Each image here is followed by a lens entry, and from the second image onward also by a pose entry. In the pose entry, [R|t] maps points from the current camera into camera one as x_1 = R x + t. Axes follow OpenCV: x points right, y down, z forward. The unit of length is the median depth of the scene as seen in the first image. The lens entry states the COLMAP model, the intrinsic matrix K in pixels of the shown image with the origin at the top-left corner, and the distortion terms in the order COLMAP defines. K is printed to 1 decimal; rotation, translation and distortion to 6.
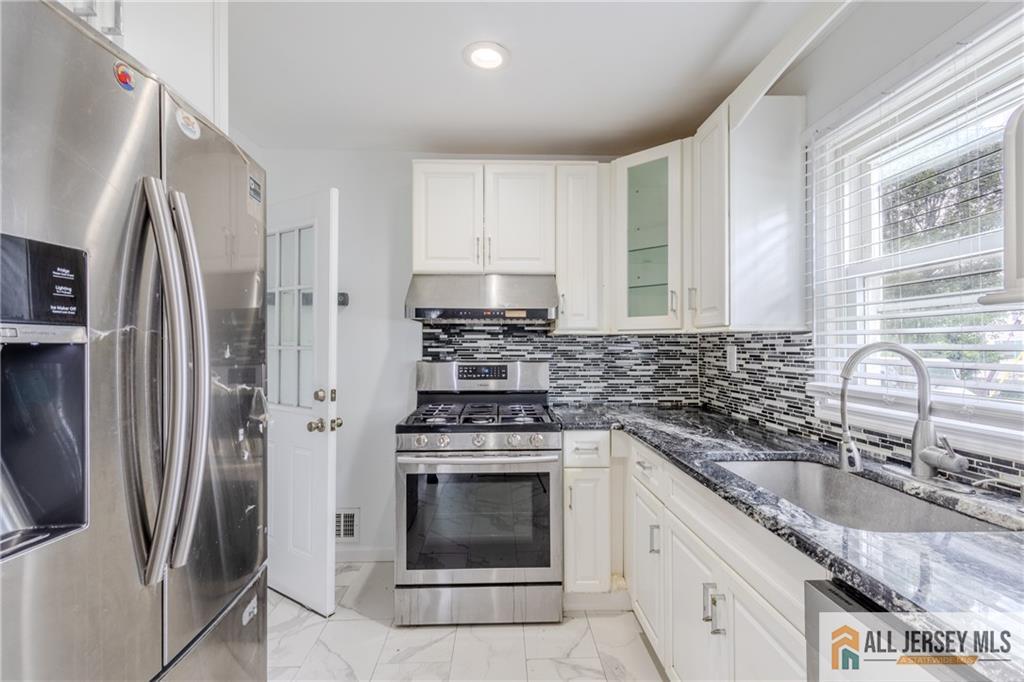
lens RADIAL K [[471.2, 0, 512.0], [0, 471.2, 341.0], [0, 0, 1]] dist [0.006680, -0.000278]
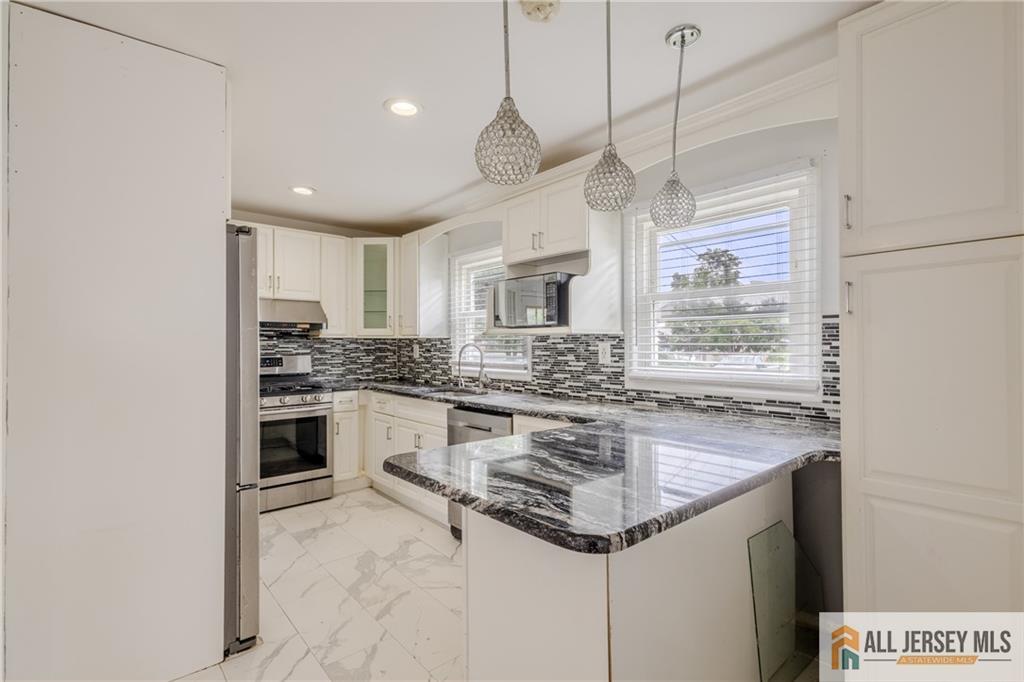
lens RADIAL K [[471.2, 0, 512.0], [0, 471.2, 341.0], [0, 0, 1]] dist [0.006680, -0.000278]
pose [[0.774060, 0.005105, 0.633091, -0.515292], [-0.005478, 0.999984, -0.001365, -0.005363], [-0.633088, -0.002411, 0.774076, -0.844775]]
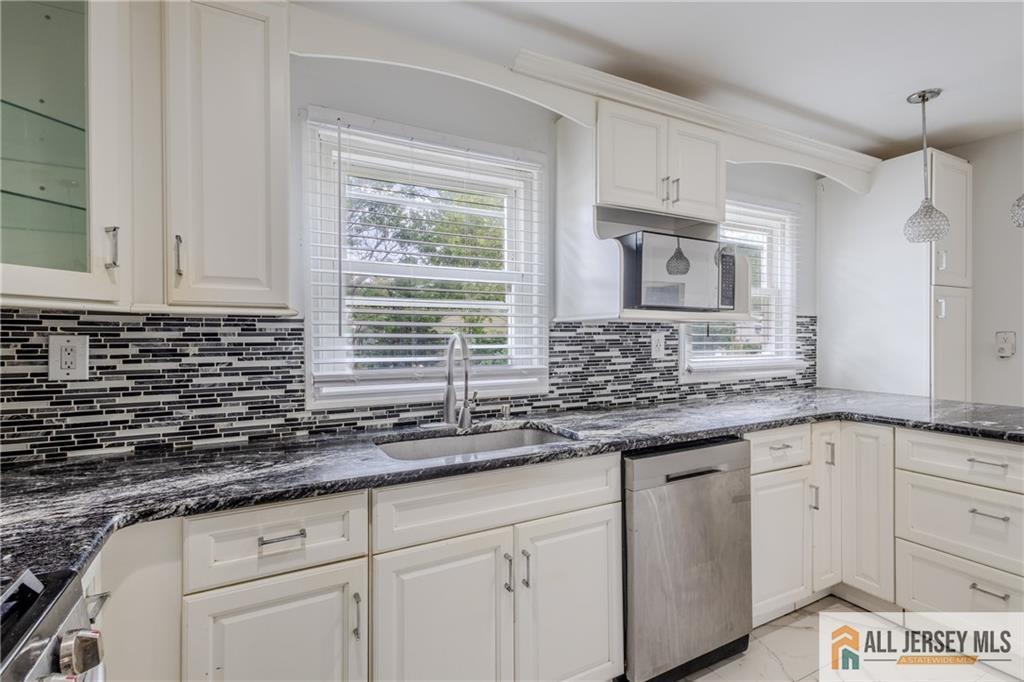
lens RADIAL K [[471.2, 0, 512.0], [0, 471.2, 341.0], [0, 0, 1]] dist [0.006680, -0.000278]
pose [[-0.435568, -0.004851, 0.900143, -0.326037], [-0.005511, 0.999981, 0.002723, 0.014212], [-0.900139, -0.003775, -0.435586, 0.877206]]
